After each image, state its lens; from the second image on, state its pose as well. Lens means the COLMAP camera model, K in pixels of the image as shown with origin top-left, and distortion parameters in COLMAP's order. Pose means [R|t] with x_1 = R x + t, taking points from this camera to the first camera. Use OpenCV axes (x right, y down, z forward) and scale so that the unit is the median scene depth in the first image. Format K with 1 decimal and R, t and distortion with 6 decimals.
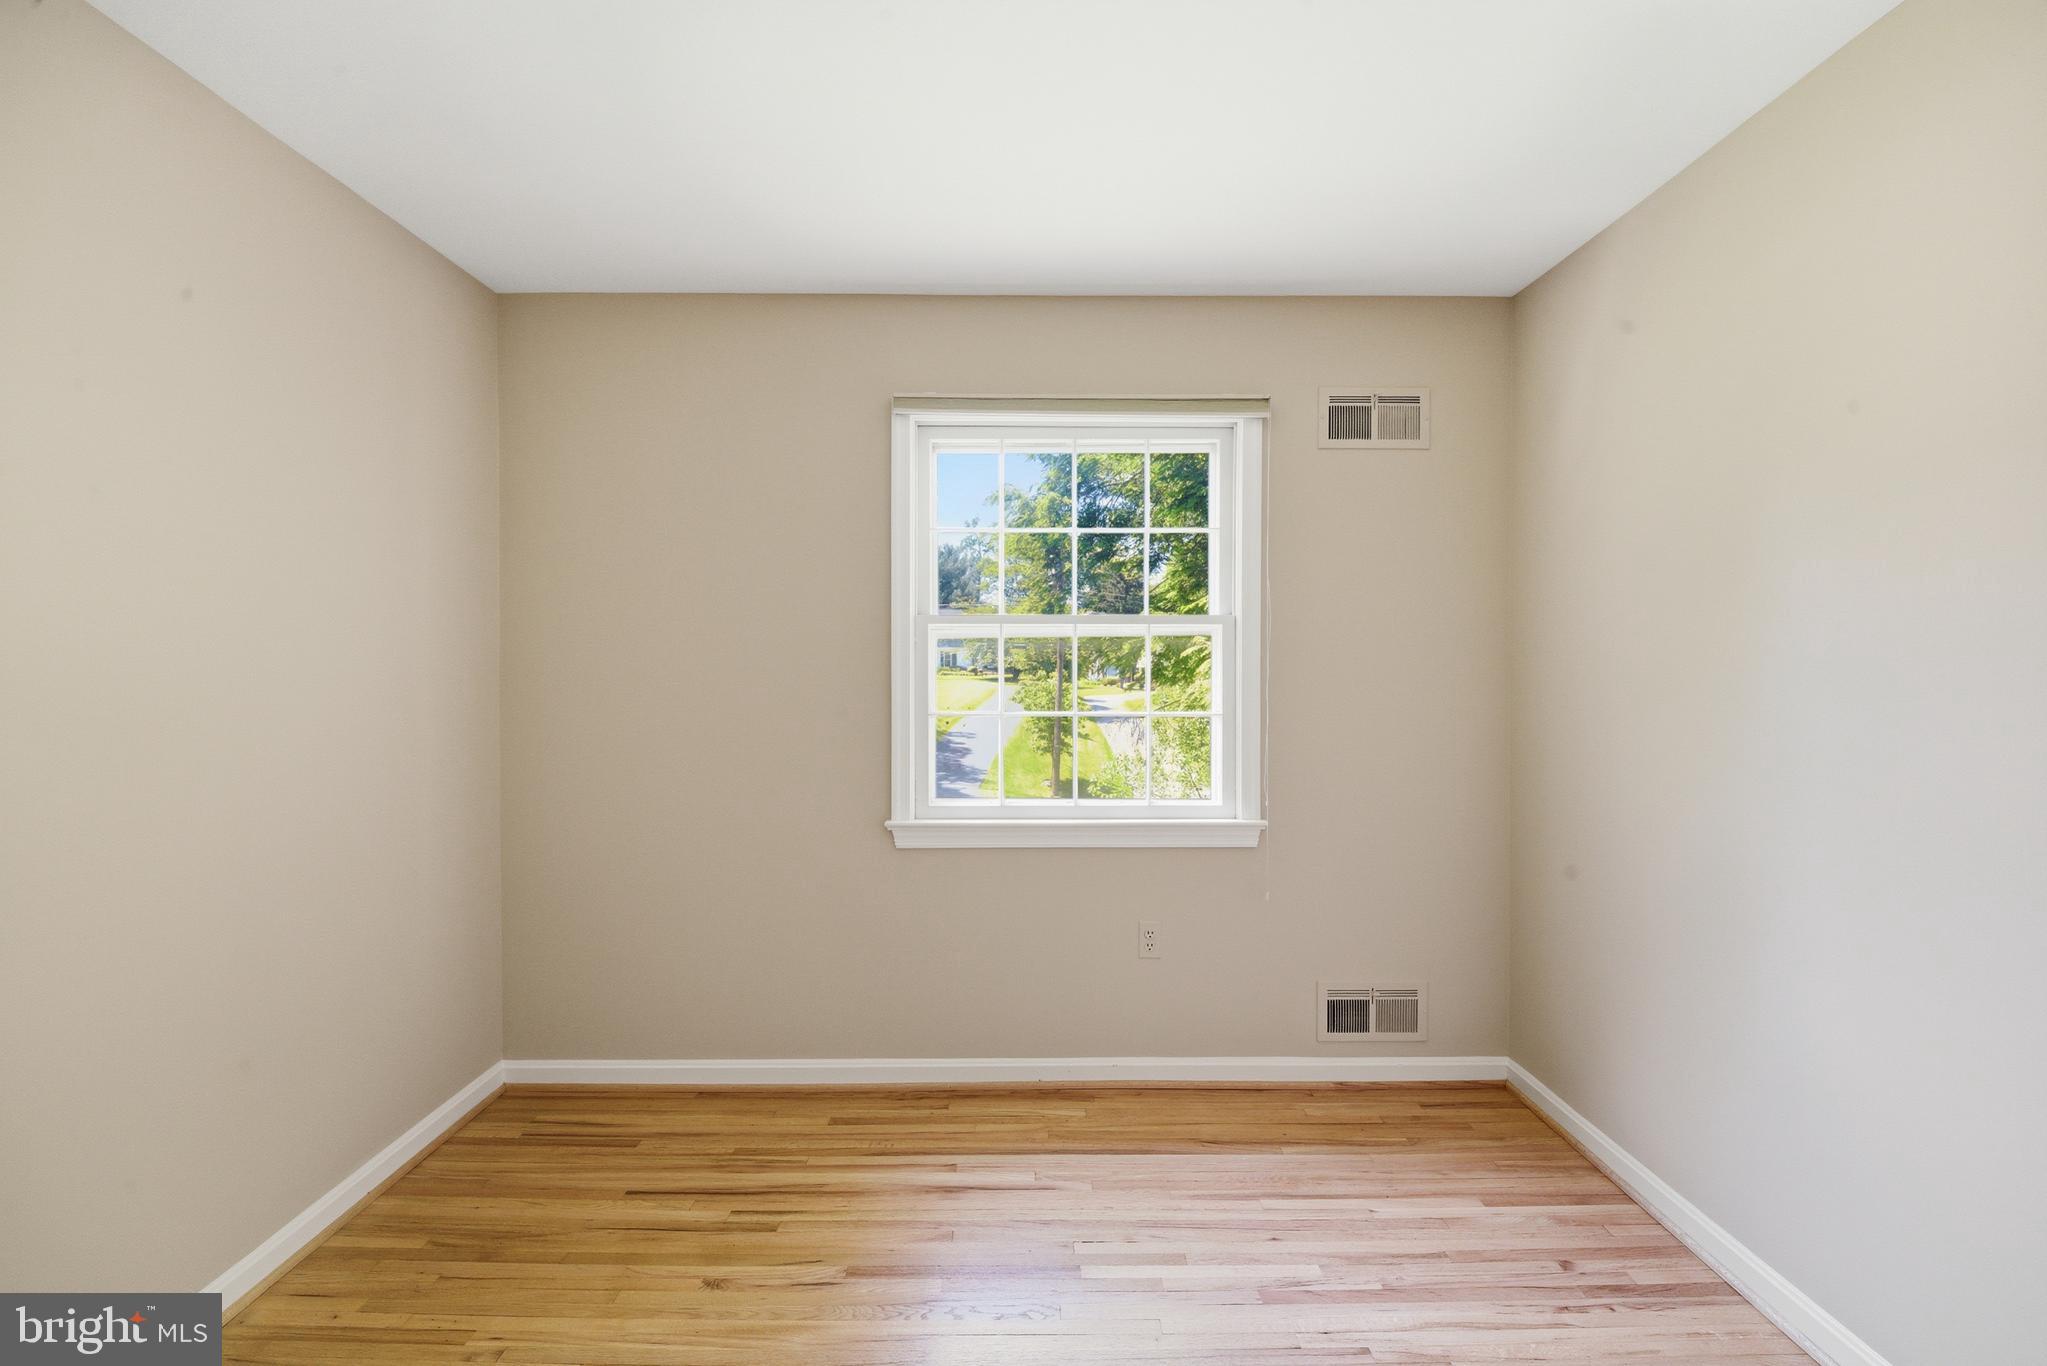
lens RADIAL K [[873.2, 0, 996.3], [0, 873.2, 667.7], [0, 0, 1]] dist [-0.000274, -0.007996]
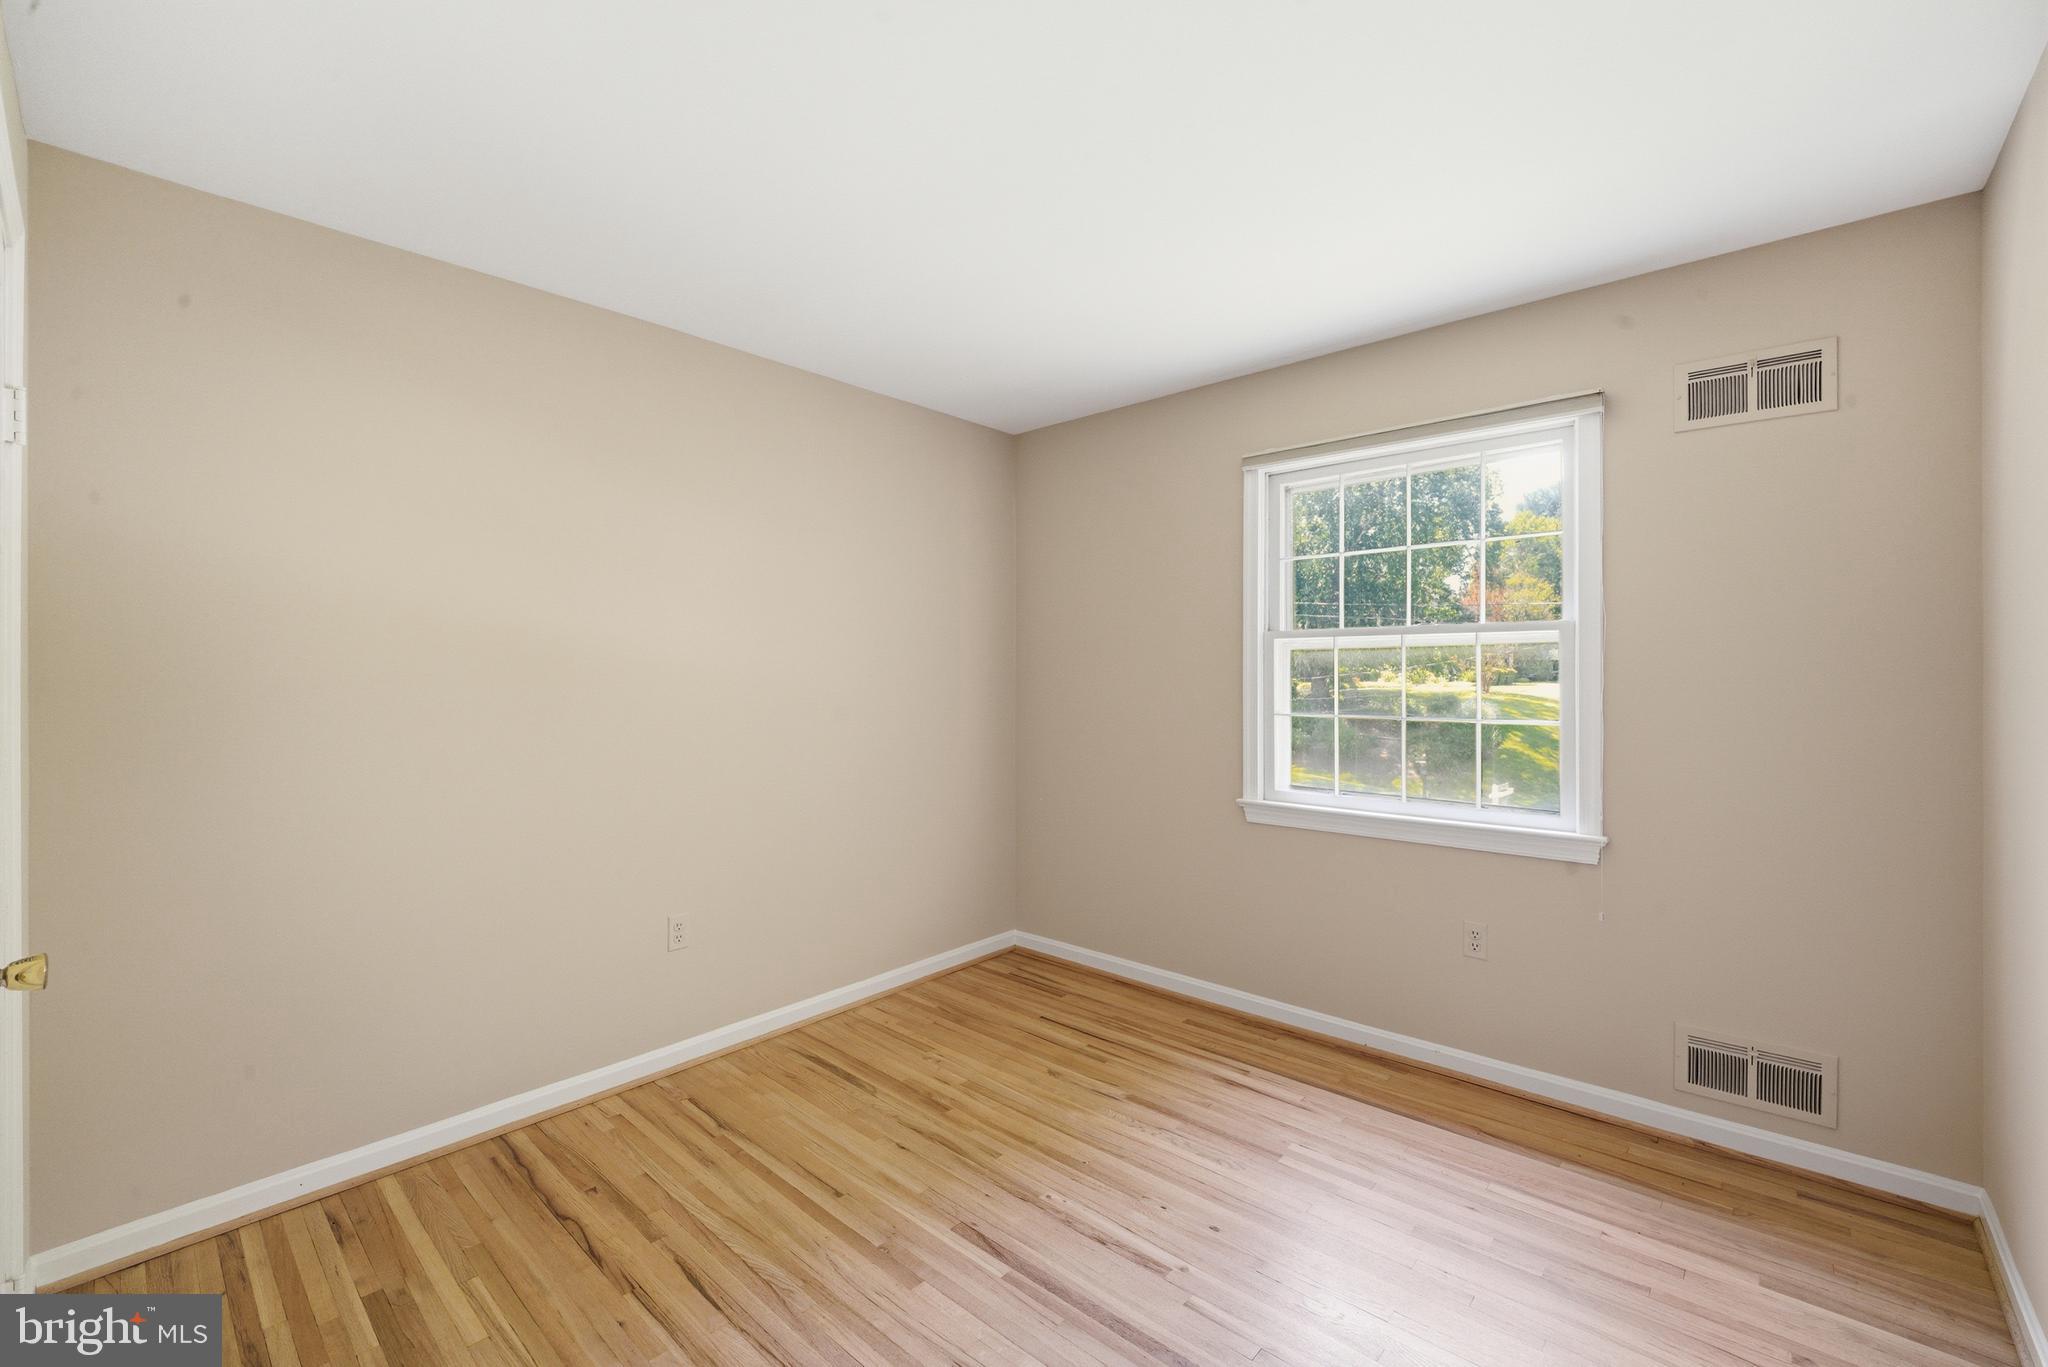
lens RADIAL K [[873.7, 0, 1024.2], [0, 873.7, 680.0], [0, 0, 1]] dist [-0.000274, -0.007996]
pose [[0.731364, 0.003147, -0.681980, 0.549837], [-0.005771, 0.999982, -0.001574, 0.011642], [0.681963, 0.005086, 0.731369, -0.133822]]
